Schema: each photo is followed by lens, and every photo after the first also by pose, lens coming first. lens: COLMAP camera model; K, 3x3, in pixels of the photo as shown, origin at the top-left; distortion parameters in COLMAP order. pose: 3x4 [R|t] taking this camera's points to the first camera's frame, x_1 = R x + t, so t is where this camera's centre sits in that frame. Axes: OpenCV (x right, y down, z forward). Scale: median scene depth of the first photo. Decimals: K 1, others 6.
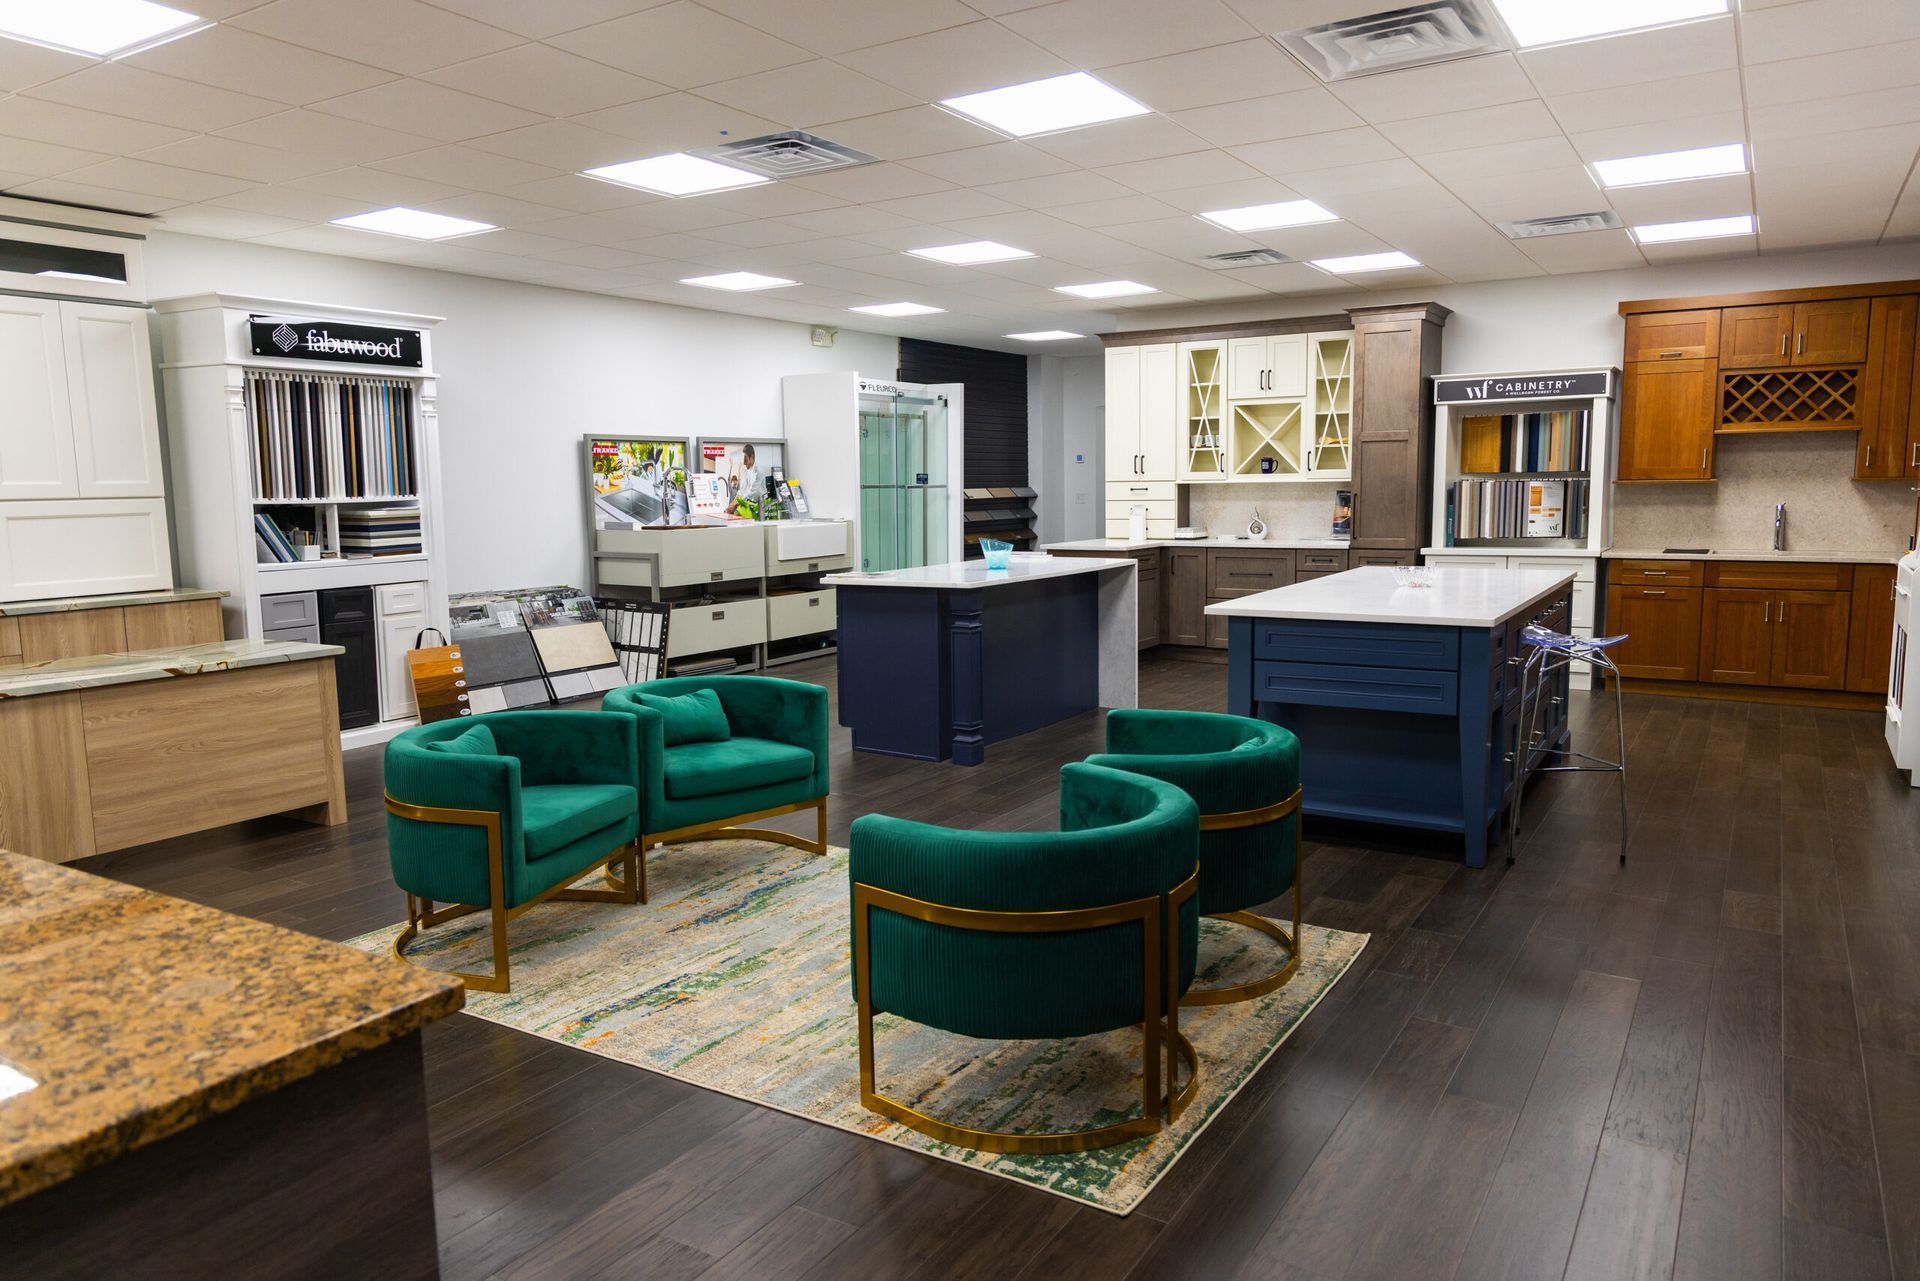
lens RADIAL K [[1275.5, 0, 960.0], [0, 1275.5, 640.5], [0, 0, 1]] dist [0.007402, 0.002261]
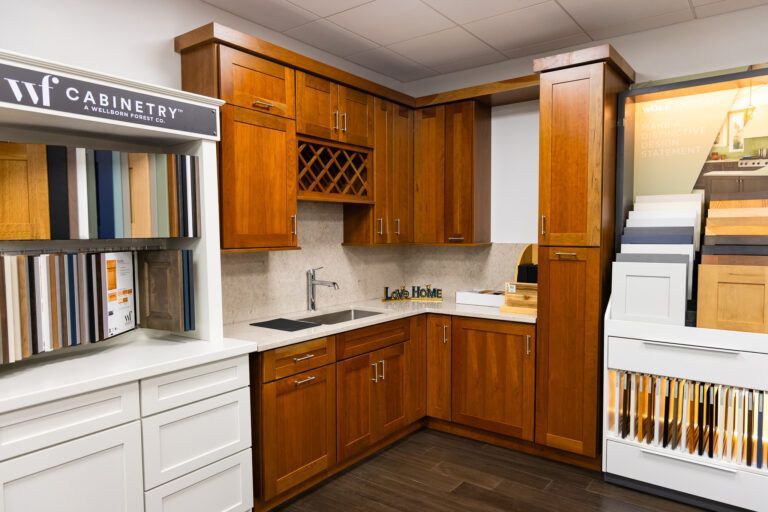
lens RADIAL K [[514.6, 0, 388.5], [0, 514.6, 257.5], [0, 0, 1]] dist [0.010648, 0.000853]
pose [[0.076080, -0.035725, 0.996462, 0.191743], [0.130570, 0.991109, 0.025564, -0.108785], [-0.988516, 0.128163, 0.080068, 0.825893]]
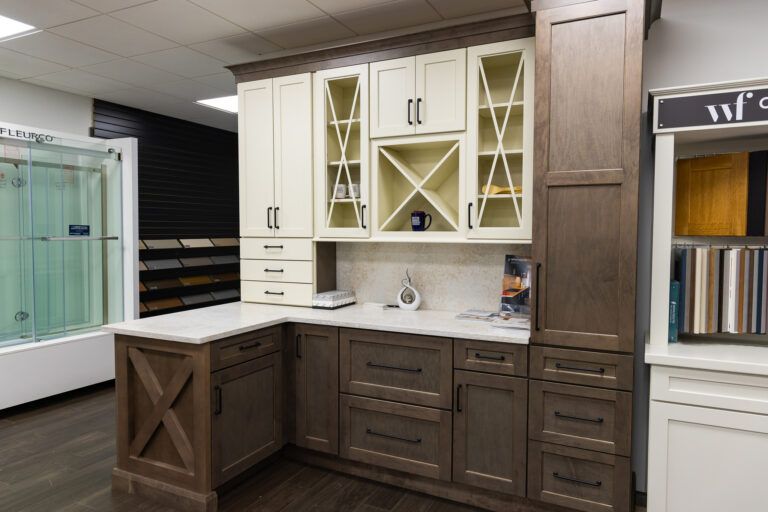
lens RADIAL K [[514.8, 0, 379.9], [0, 514.8, 258.3], [0, 0, 1]] dist [0.004158, -0.001197]
pose [[0.994629, 0.011913, 0.102815, 0.201700], [-0.004320, 0.997266, -0.073765, -0.098891], [-0.103412, 0.072925, 0.991962, 0.751171]]
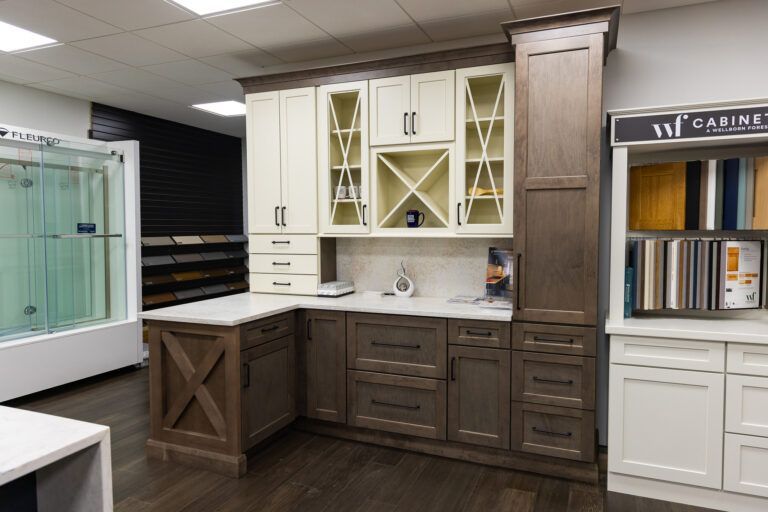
lens RADIAL K [[519.1, 0, 378.6], [0, 519.1, 257.6], [0, 0, 1]] dist [0.005044, -0.001284]
pose [[0.986138, 0.002468, 0.165910, 0.169957], [0.009032, 0.997609, -0.068521, -0.092304], [-0.165683, 0.069070, 0.983757, 0.702426]]
